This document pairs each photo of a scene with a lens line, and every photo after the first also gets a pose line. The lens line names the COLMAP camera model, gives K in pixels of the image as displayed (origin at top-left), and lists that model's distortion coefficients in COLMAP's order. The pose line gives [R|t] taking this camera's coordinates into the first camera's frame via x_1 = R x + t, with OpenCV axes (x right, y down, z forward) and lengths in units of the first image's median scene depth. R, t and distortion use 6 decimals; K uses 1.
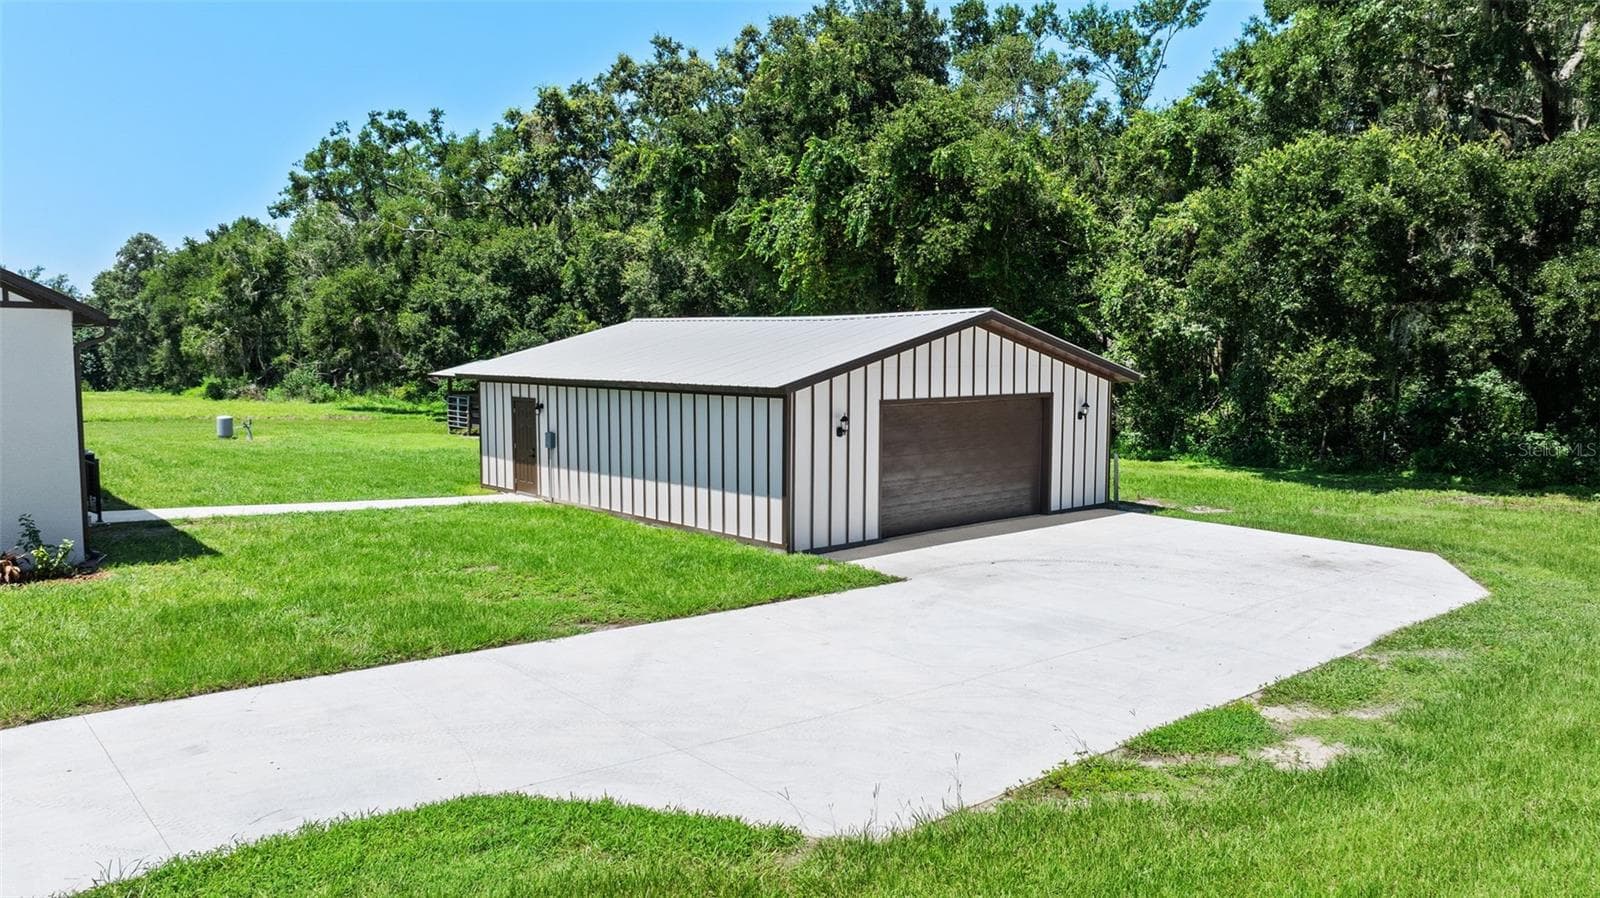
lens RADIAL K [[1125.4, 0, 809.0], [0, 1125.4, 448.3], [0, 0, 1]] dist [-0.022959, 0.002329]
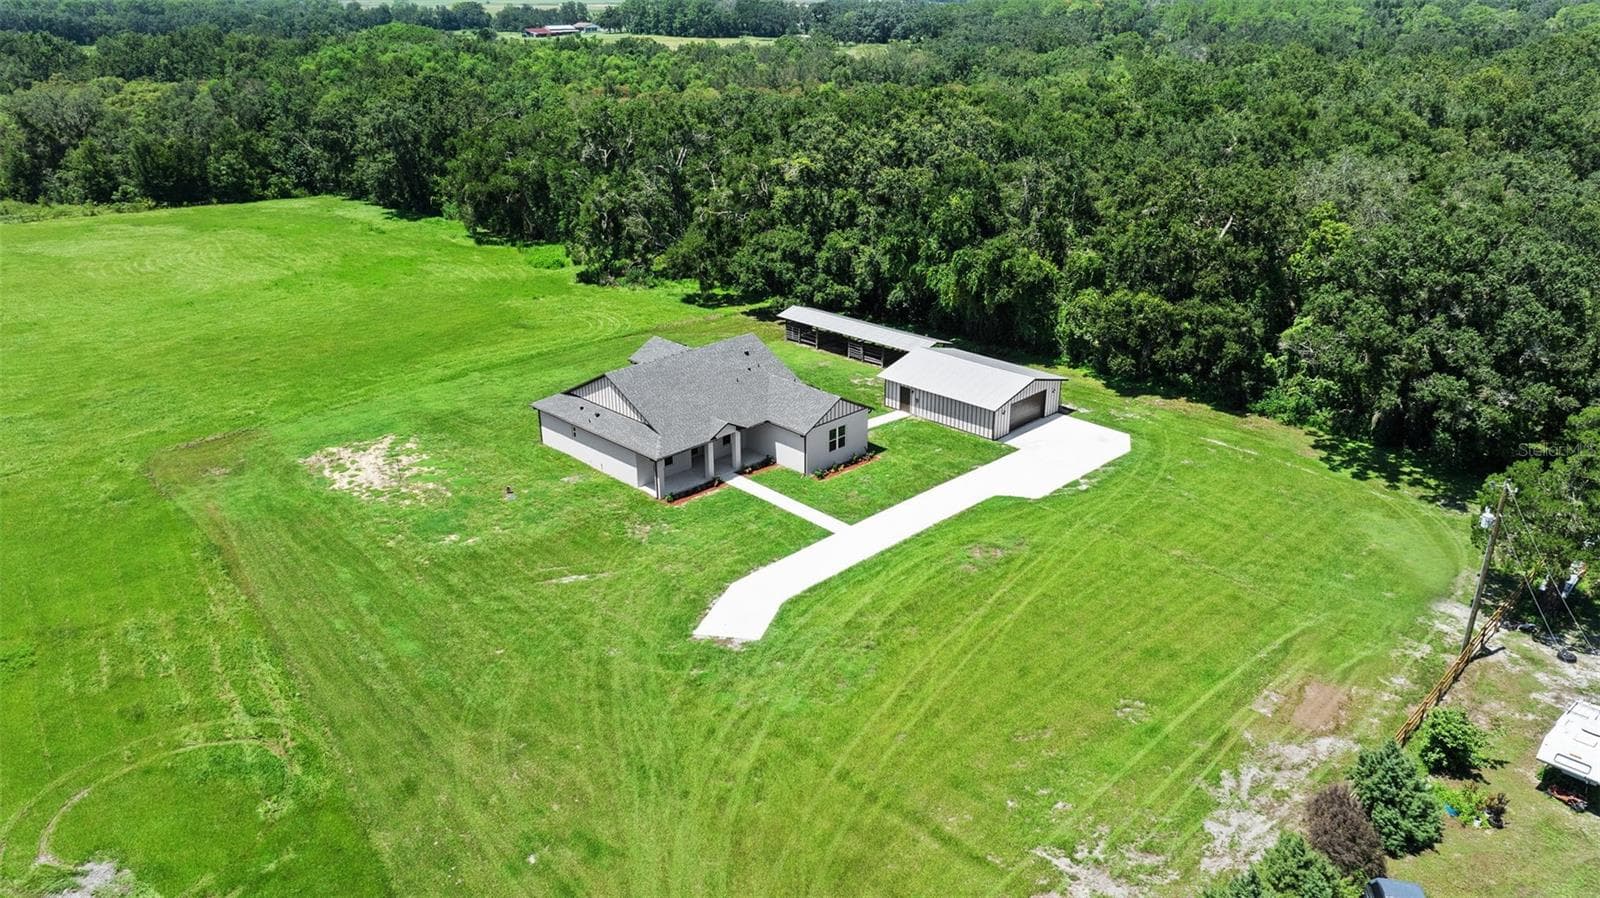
lens RADIAL K [[1125.4, 0, 809.0], [0, 1125.4, 448.3], [0, 0, 1]] dist [-0.022959, 0.002329]
pose [[0.997964, -0.030876, 0.055809, -0.518837], [0.012956, 0.954908, 0.296620, -0.633656], [-0.062451, -0.295293, 0.953363, -1.707452]]
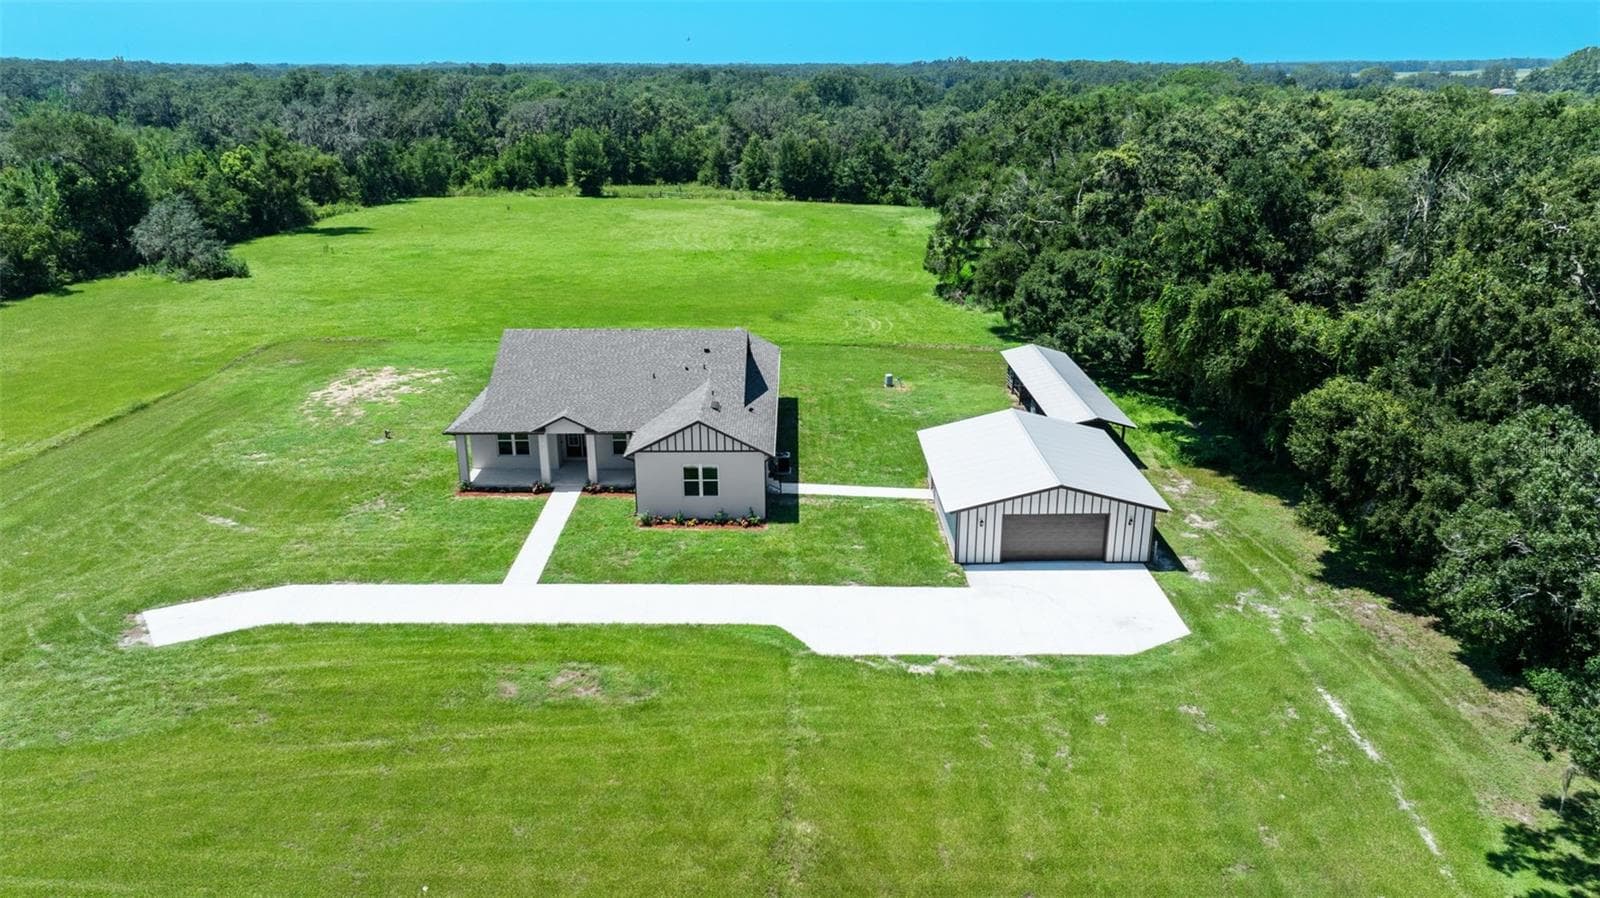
lens RADIAL K [[1125.4, 0, 809.0], [0, 1125.4, 448.3], [0, 0, 1]] dist [-0.022959, 0.002329]
pose [[0.757583, 0.207707, -0.618810, 0.691331], [-0.057621, 0.965601, 0.253565, -0.437725], [0.650190, -0.156440, 0.743491, -0.650051]]
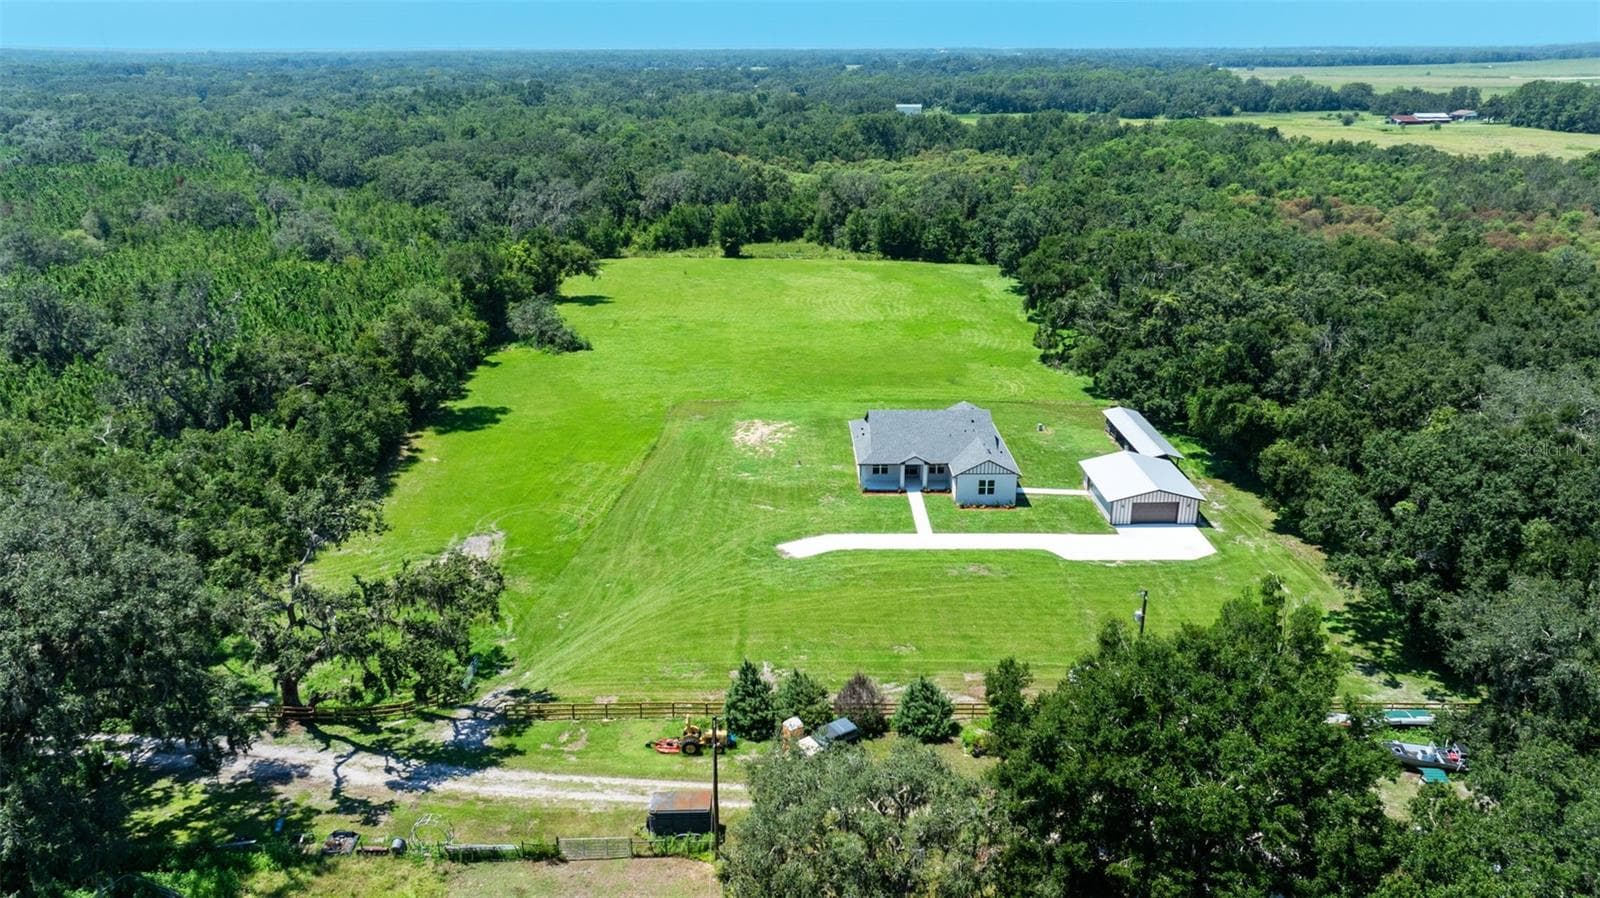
lens RADIAL K [[1124.3, 0, 798.7], [0, 1124.3, 458.0], [0, 0, 1]] dist [-0.042714, 0.000253]
pose [[0.758852, 0.218026, -0.613684, 1.208080], [-0.054878, 0.960354, 0.273330, -0.937999], [0.648947, -0.173739, 0.740731, -2.355940]]
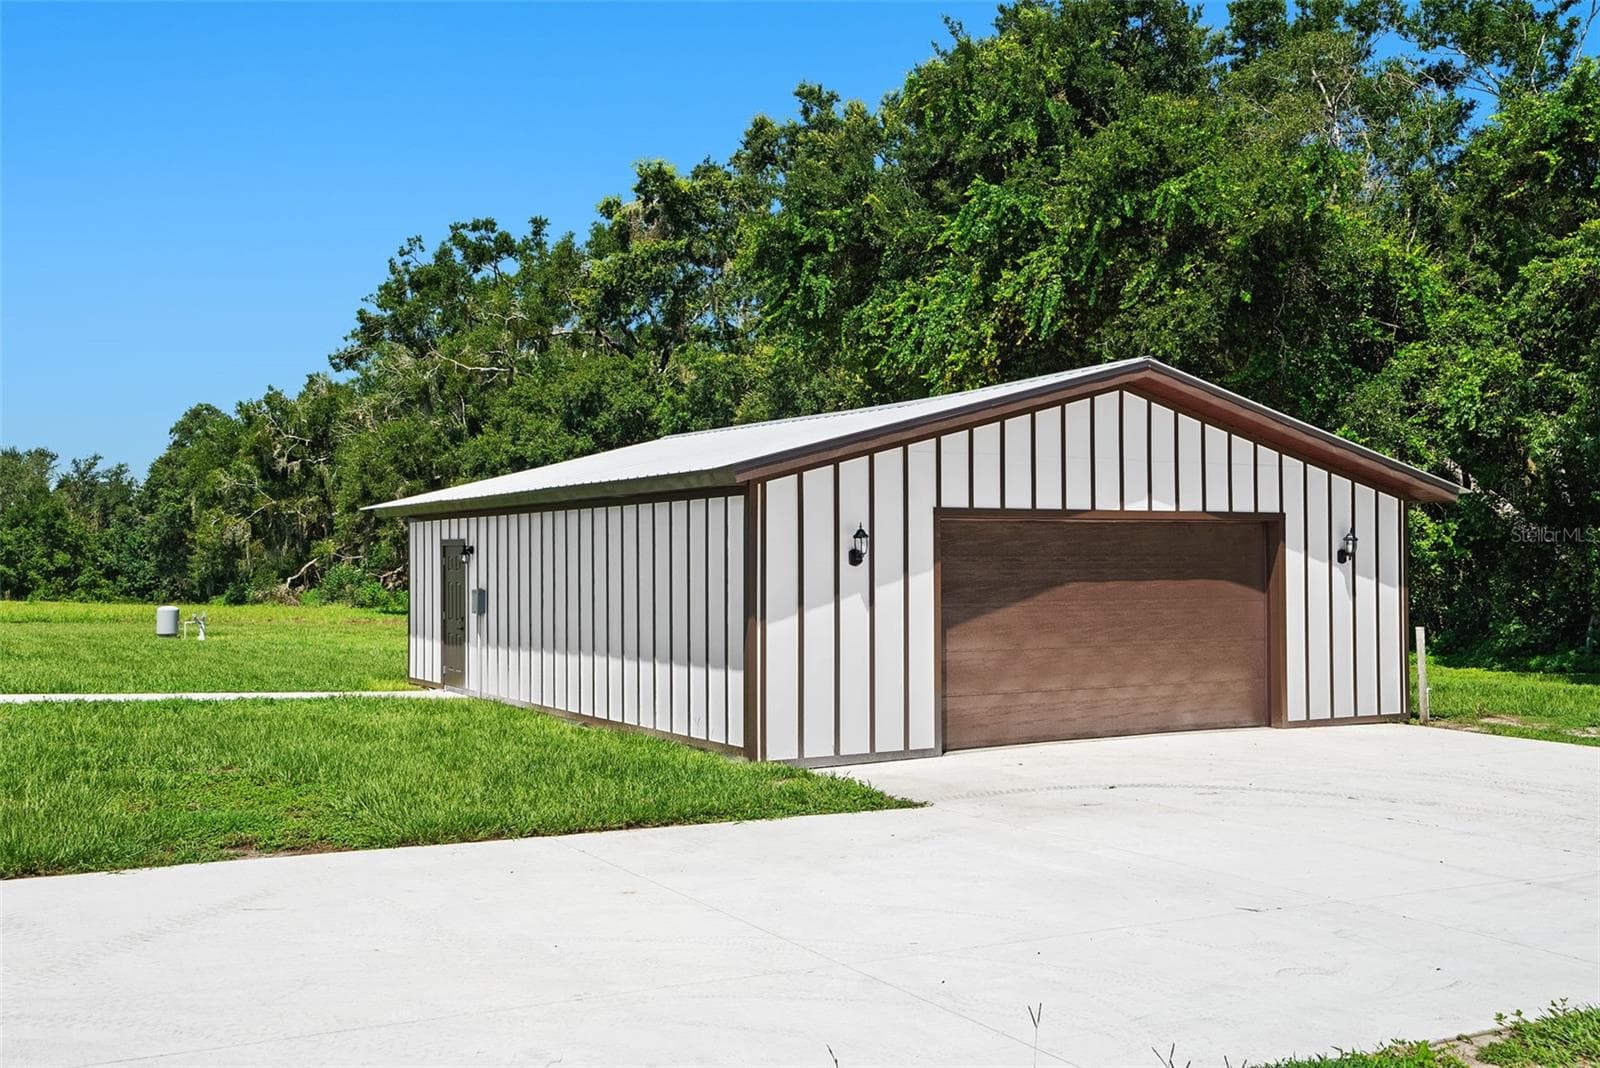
lens RADIAL K [[1543.6, 0, 800.0], [0, 1543.6, 534.0], [0, 0, 1]] dist [0.067622, 0.014688]
pose [[0.980485, -0.011055, -0.196285, 0.079647], [-0.009988, 0.994327, -0.105898, 0.029554], [0.196342, 0.105792, 0.974812, 0.106086]]
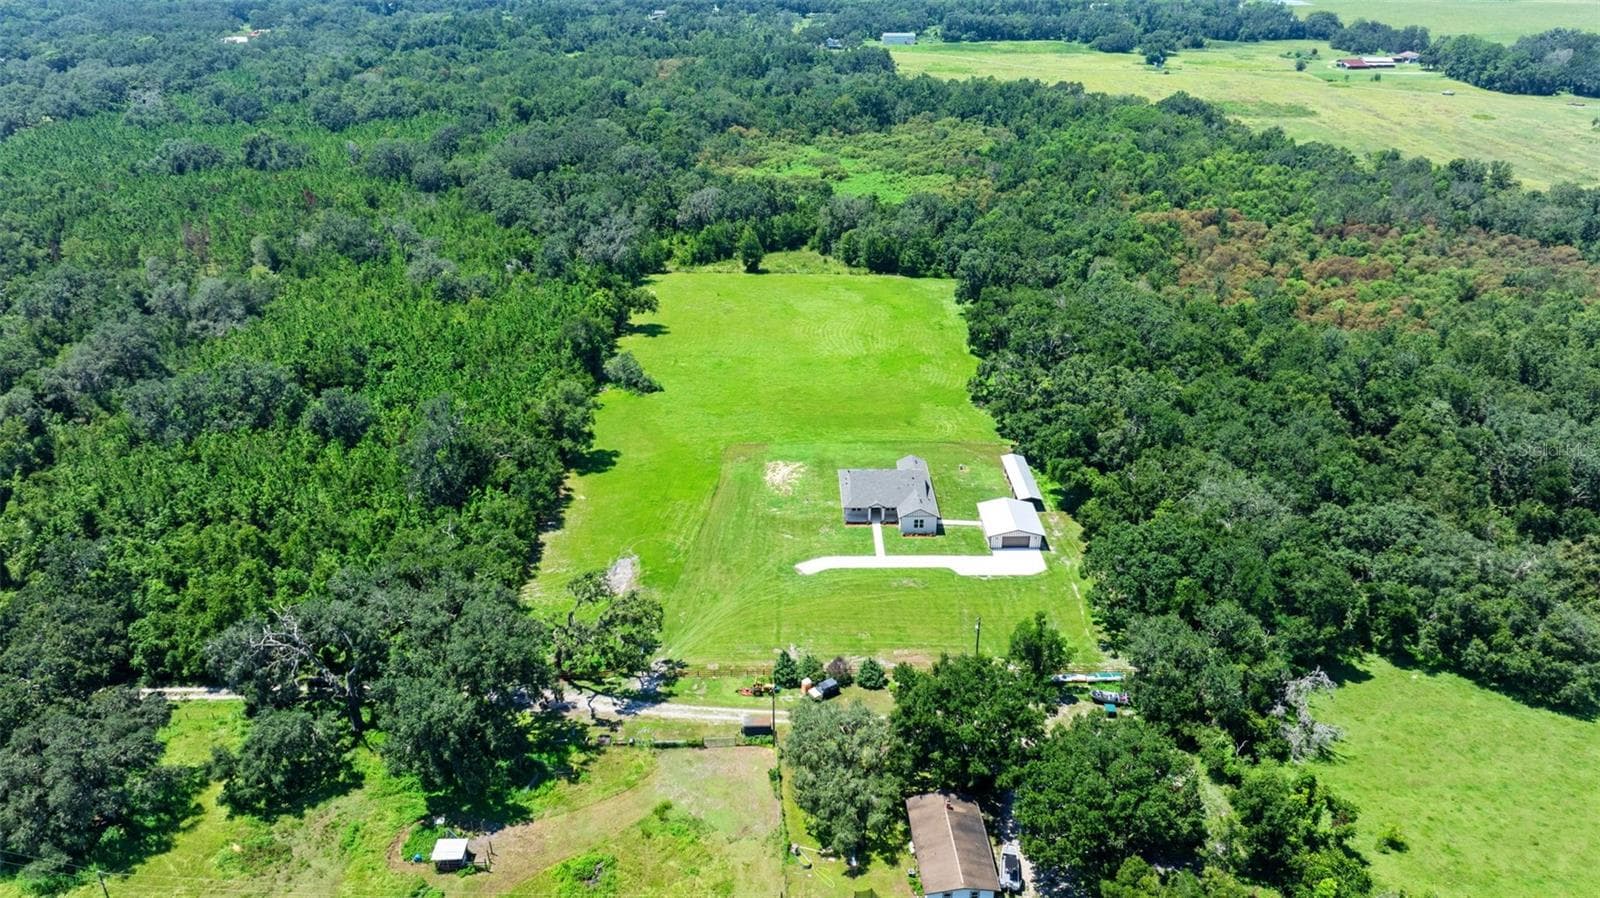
lens RADIAL K [[1095.7, 0, 800.0], [0, 1095.7, 449.0], [0, 0, 1]] dist [-0.057737, -0.002205]
pose [[0.759021, 0.285683, -0.585041, 2.218401], [-0.056431, 0.924074, 0.378024, -2.311903], [0.648617, -0.253914, 0.717512, -3.716819]]
